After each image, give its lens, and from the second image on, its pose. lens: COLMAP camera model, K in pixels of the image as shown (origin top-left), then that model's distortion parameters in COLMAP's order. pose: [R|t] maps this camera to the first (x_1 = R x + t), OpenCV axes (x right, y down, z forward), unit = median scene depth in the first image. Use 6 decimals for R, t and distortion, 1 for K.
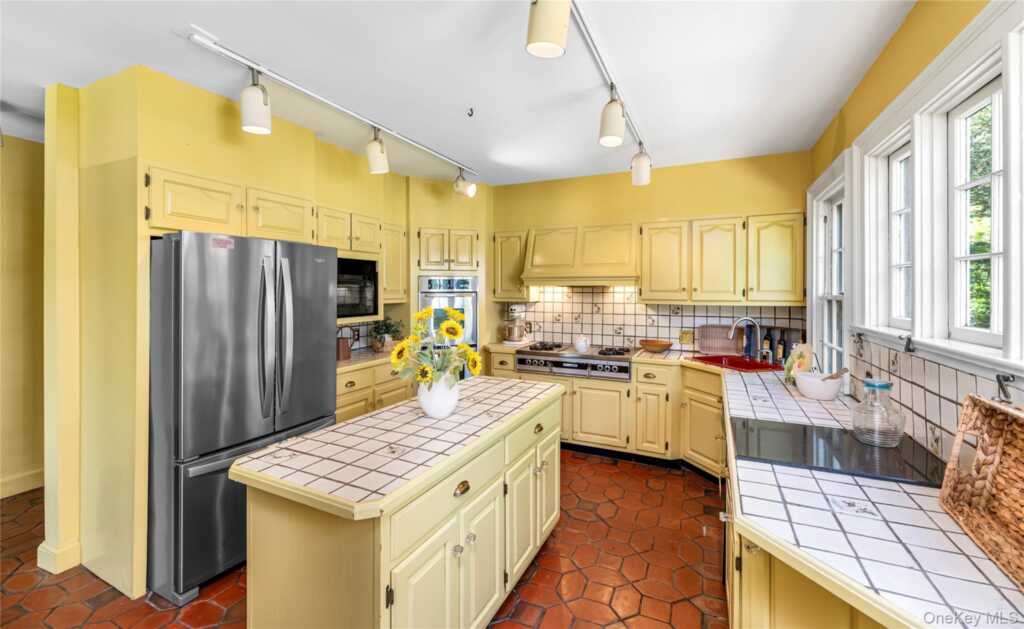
lens RADIAL K [[425.4, 0, 496.6], [0, 425.4, 295.6], [0, 0, 1]] dist [-0.003213, -0.000228]
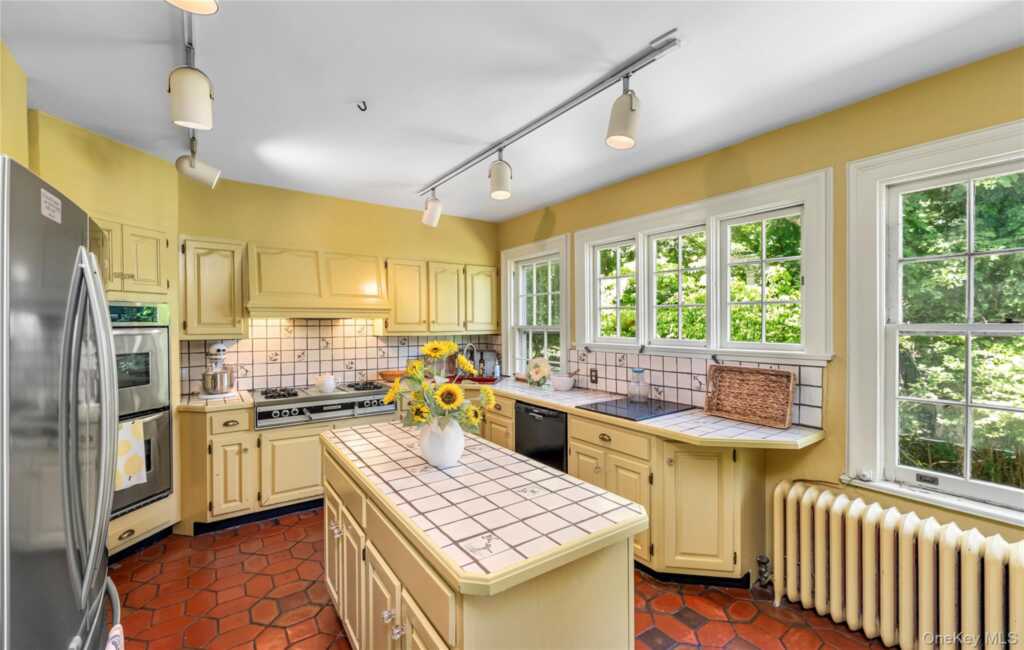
lens RADIAL K [[442.0, 0, 512.3], [0, 442.0, 326.3], [0, 0, 1]] dist [0.020903, 0.000140]
pose [[0.481620, -0.009845, 0.876325, -0.446238], [0.015309, 0.999879, 0.002820, -0.002595], [-0.876247, 0.012058, 0.481712, 0.220611]]
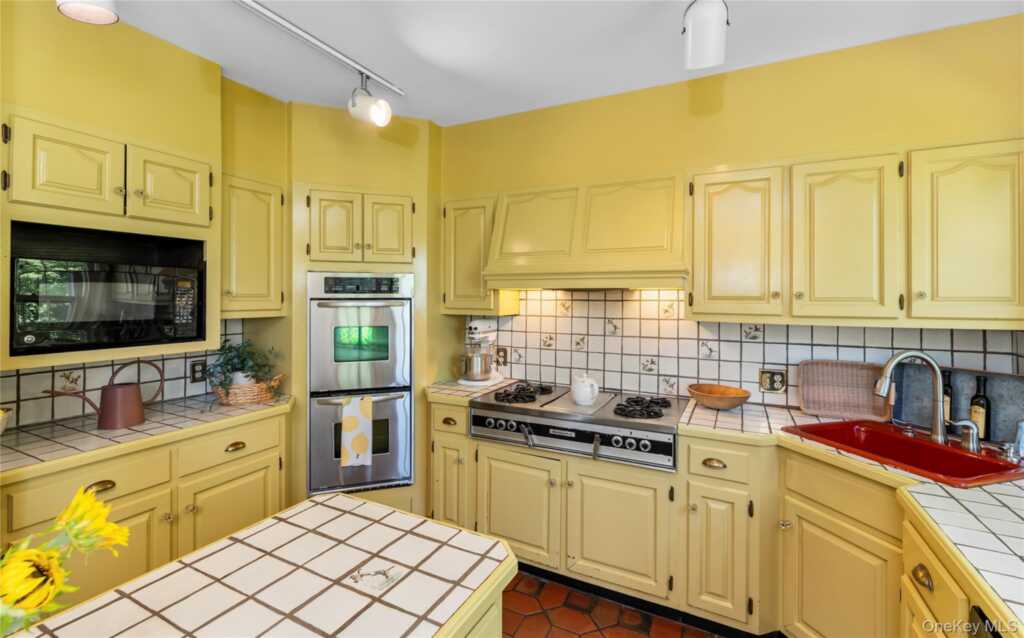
lens RADIAL K [[452.4, 0, 499.9], [0, 452.4, 294.1], [0, 0, 1]] dist [-0.002477, 0.000309]
pose [[0.999805, 0.003983, -0.019316, 0.101702], [-0.004369, 0.999791, -0.019974, -0.002999], [0.019232, 0.020055, 0.999614, 0.406647]]
